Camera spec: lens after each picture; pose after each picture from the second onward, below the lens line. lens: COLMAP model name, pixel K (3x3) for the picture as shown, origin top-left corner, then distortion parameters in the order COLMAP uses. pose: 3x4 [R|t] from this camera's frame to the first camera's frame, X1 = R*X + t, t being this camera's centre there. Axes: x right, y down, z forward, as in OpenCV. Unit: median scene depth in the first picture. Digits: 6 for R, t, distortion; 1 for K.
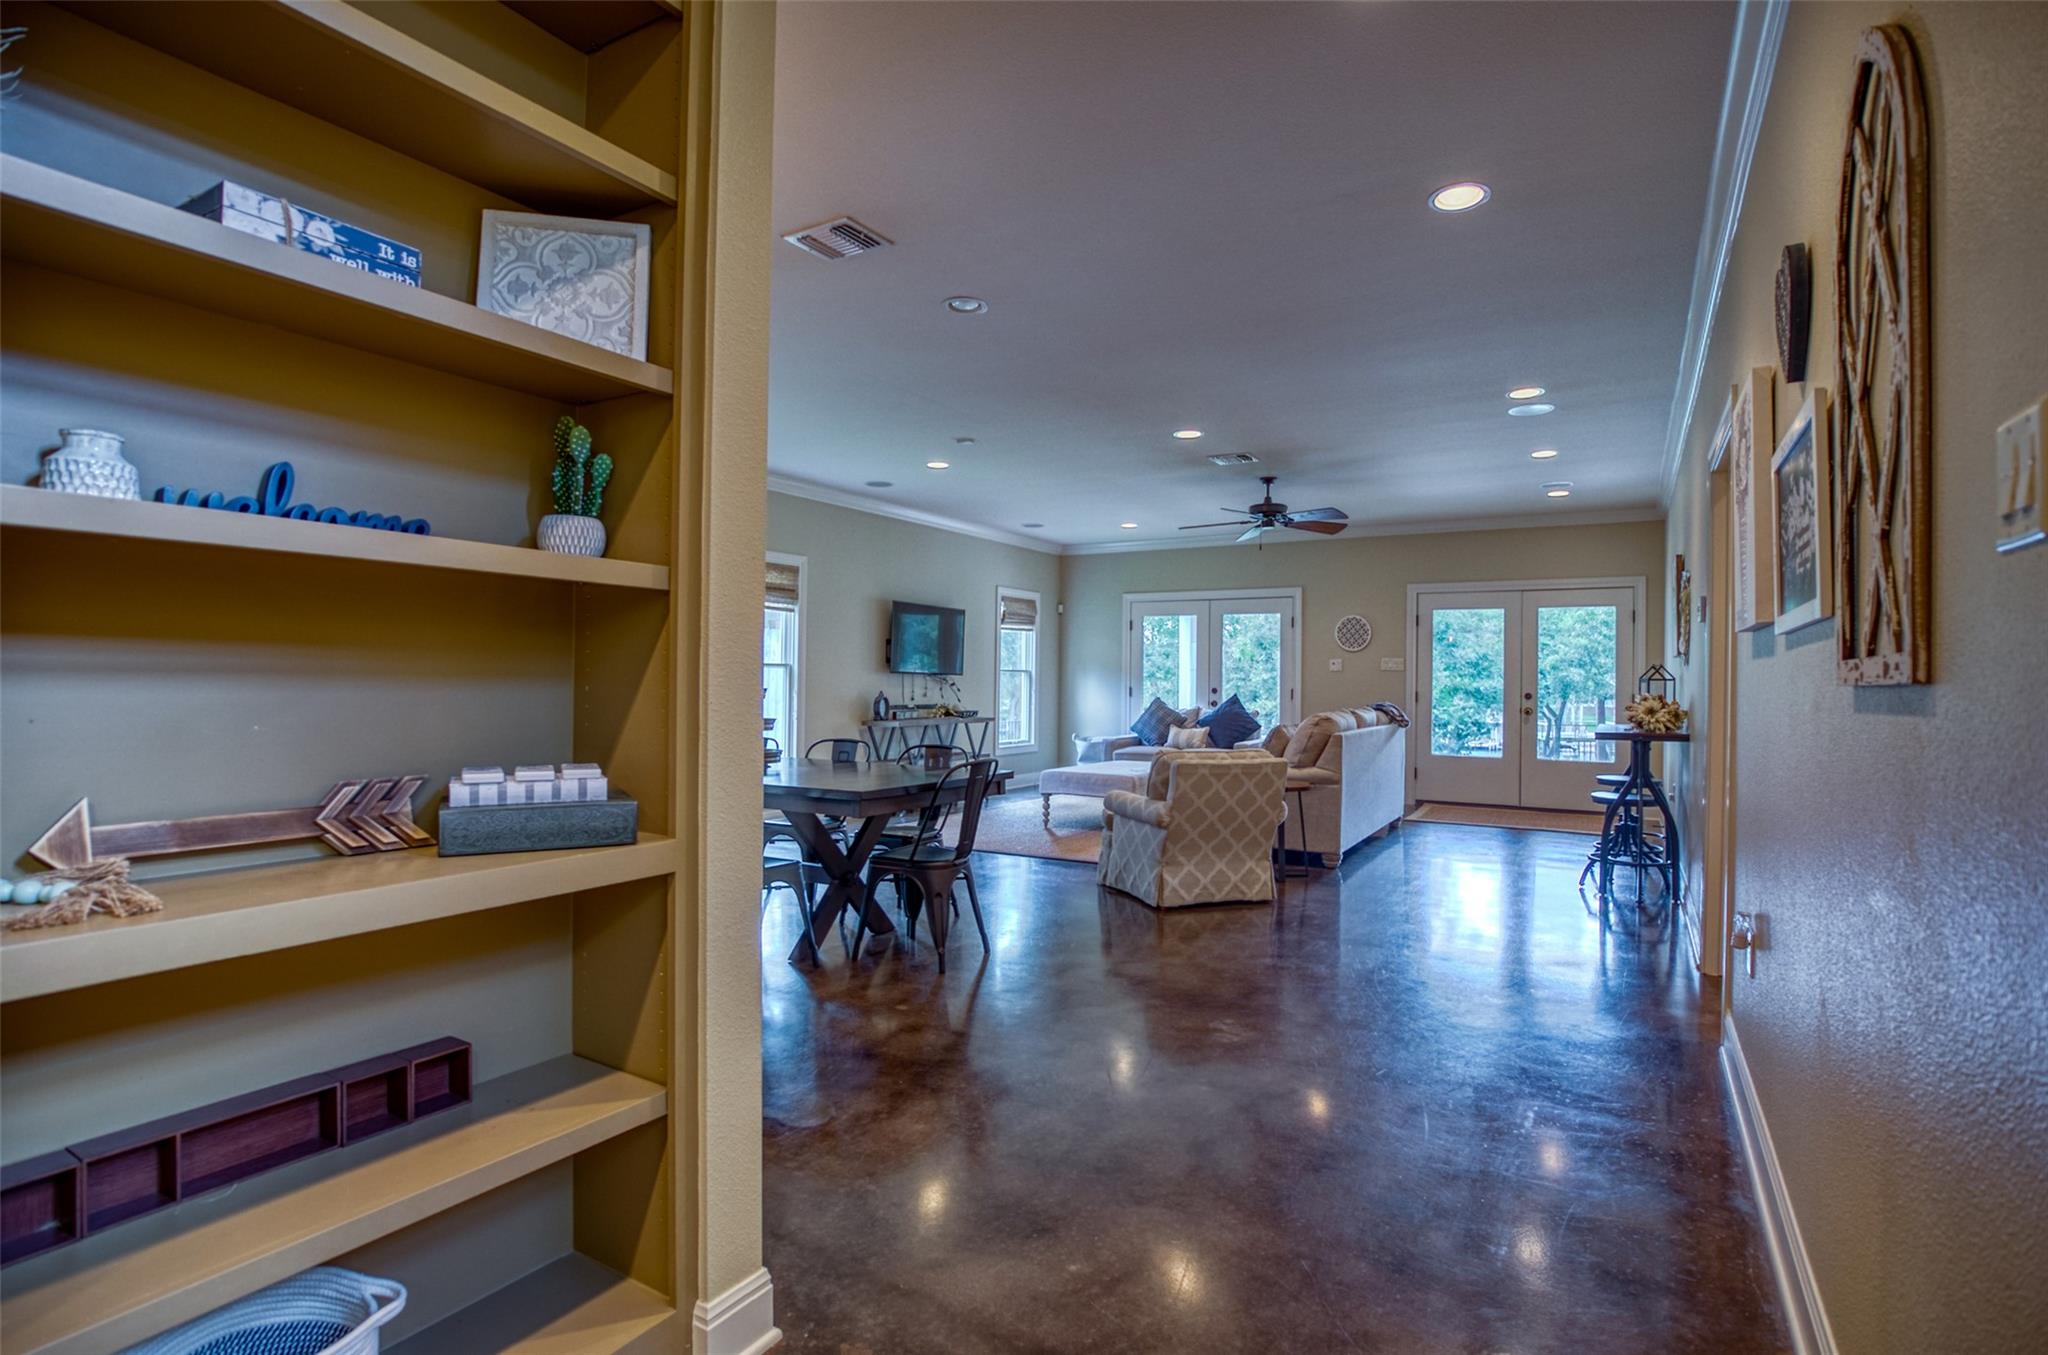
lens RADIAL K [[994.1, 0, 1024.0], [0, 994.1, 677.5], [0, 0, 1]] dist [-0.043694, 0.012675]
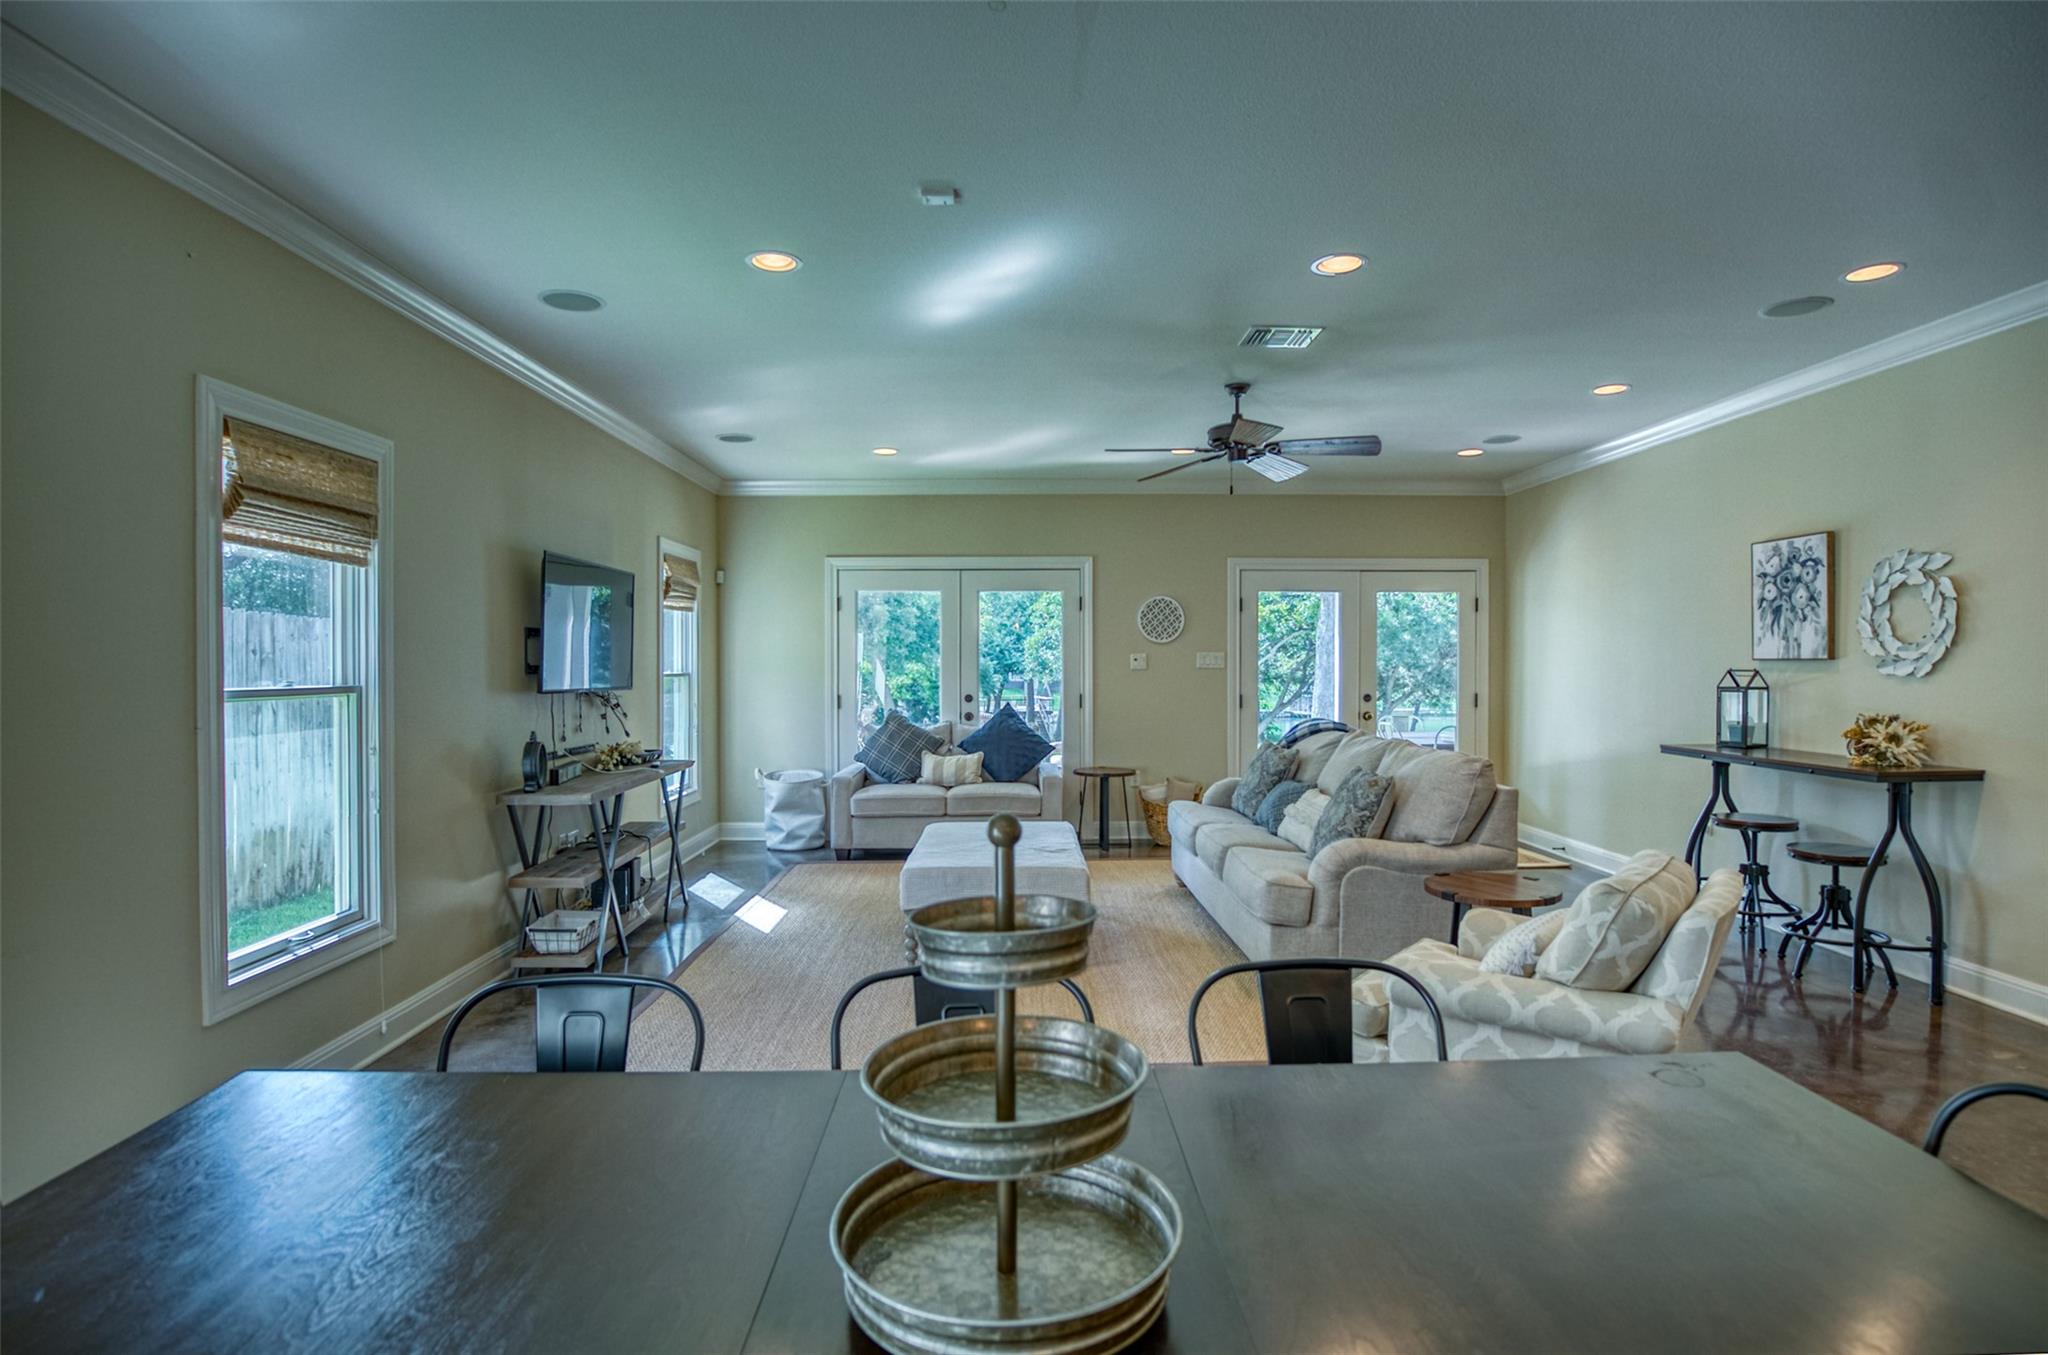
lens RADIAL K [[1025.5, 0, 1020.1], [0, 1025.5, 674.1], [0, 0, 1]] dist [-0.032979, 0.000385]
pose [[0.846028, -0.020149, 0.532758, -0.196167], [0.011006, 0.999733, 0.020333, -0.021846], [-0.533025, -0.011338, 0.846024, 0.416692]]
